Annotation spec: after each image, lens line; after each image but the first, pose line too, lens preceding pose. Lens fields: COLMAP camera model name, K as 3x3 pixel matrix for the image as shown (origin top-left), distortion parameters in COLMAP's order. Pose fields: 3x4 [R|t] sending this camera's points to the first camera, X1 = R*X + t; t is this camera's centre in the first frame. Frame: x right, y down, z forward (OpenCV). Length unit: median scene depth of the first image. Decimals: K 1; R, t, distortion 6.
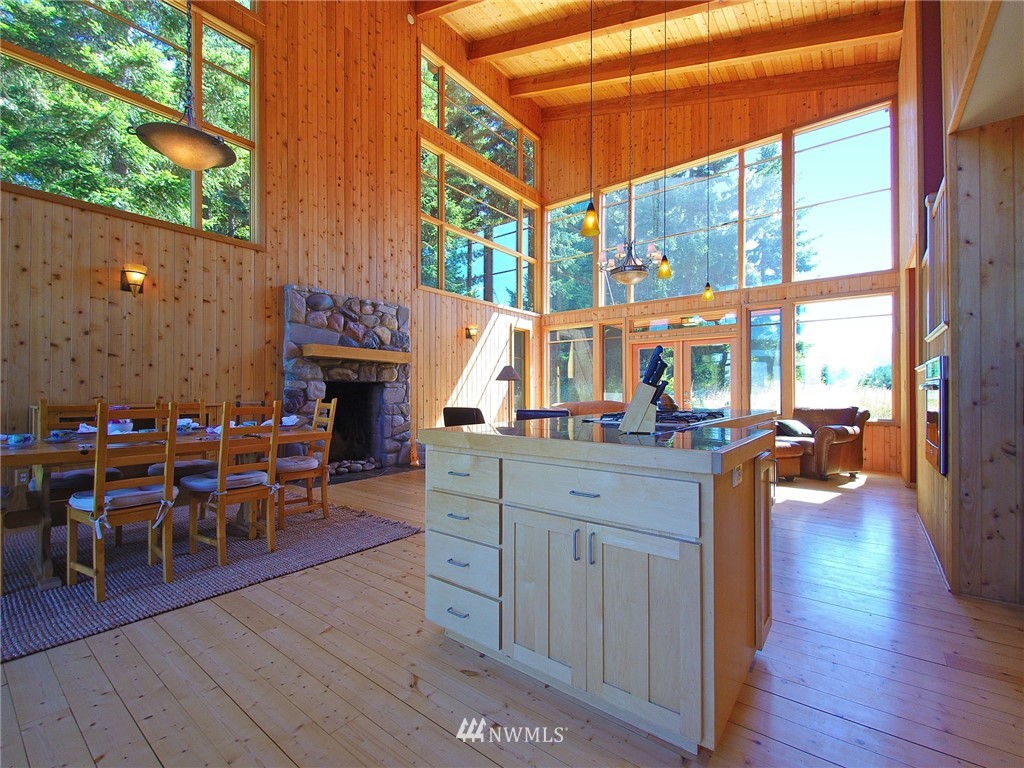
lens RADIAL K [[457.6, 0, 493.0], [0, 457.6, 393.6], [0, 0, 1]] dist [0.014703, -0.009288]
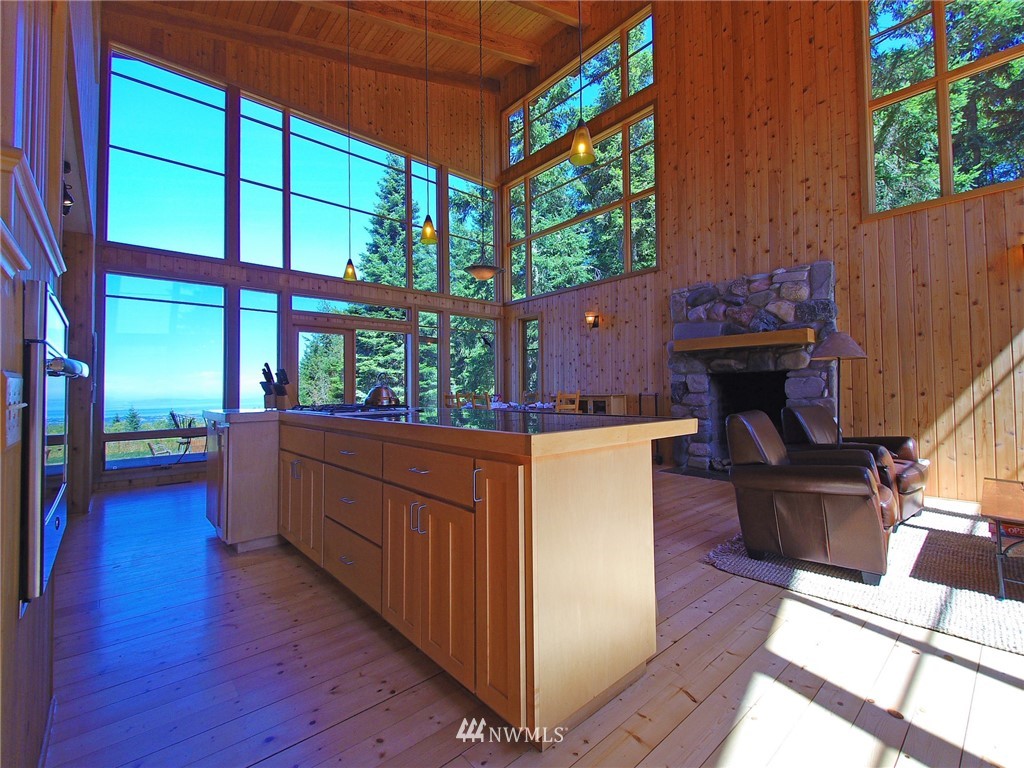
lens RADIAL K [[457.6, 0, 513.6], [0, 457.6, 374.2], [0, 0, 1]] dist [0.014703, -0.009288]
pose [[-0.186706, -0.026718, -0.982052, 0.626978], [0.017197, 0.999388, -0.030459, -0.002534], [0.982265, -0.022575, -0.186133, 0.695182]]
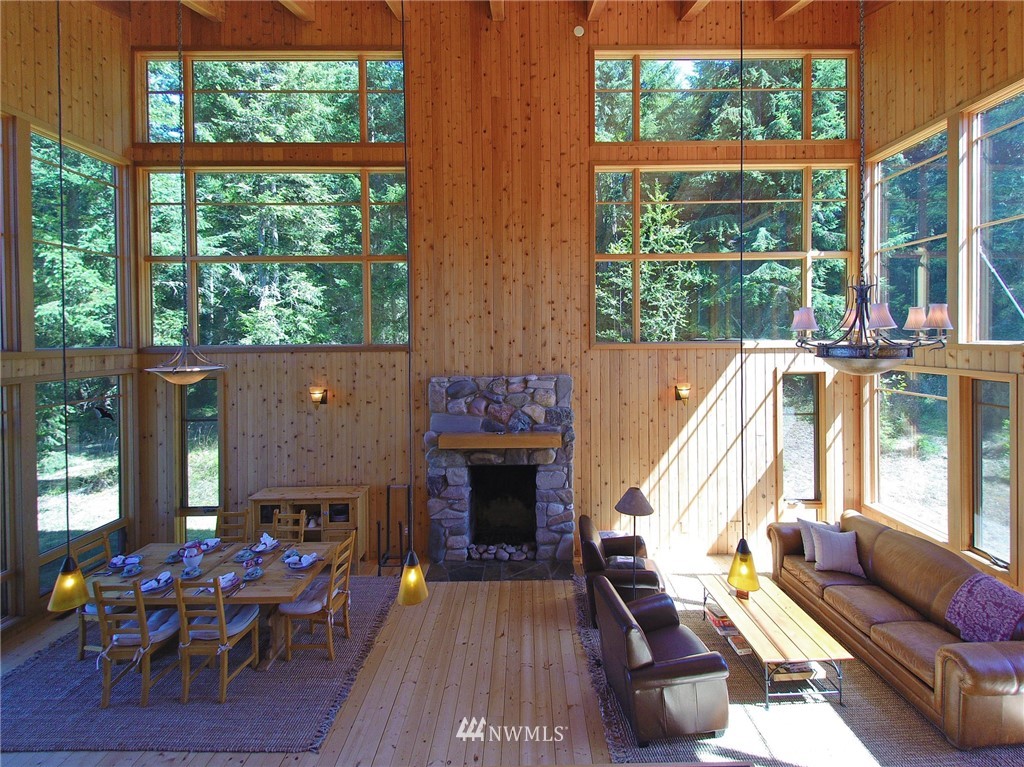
lens RADIAL K [[464.1, 0, 537.8], [0, 464.1, 336.9], [0, 0, 1]] dist [0.023247, -0.002362]
pose [[0.631231, 0.001030, -0.775594, 0.480967], [0.013685, 0.999829, 0.012466, -0.292695], [0.775474, -0.018483, 0.631108, 0.429023]]
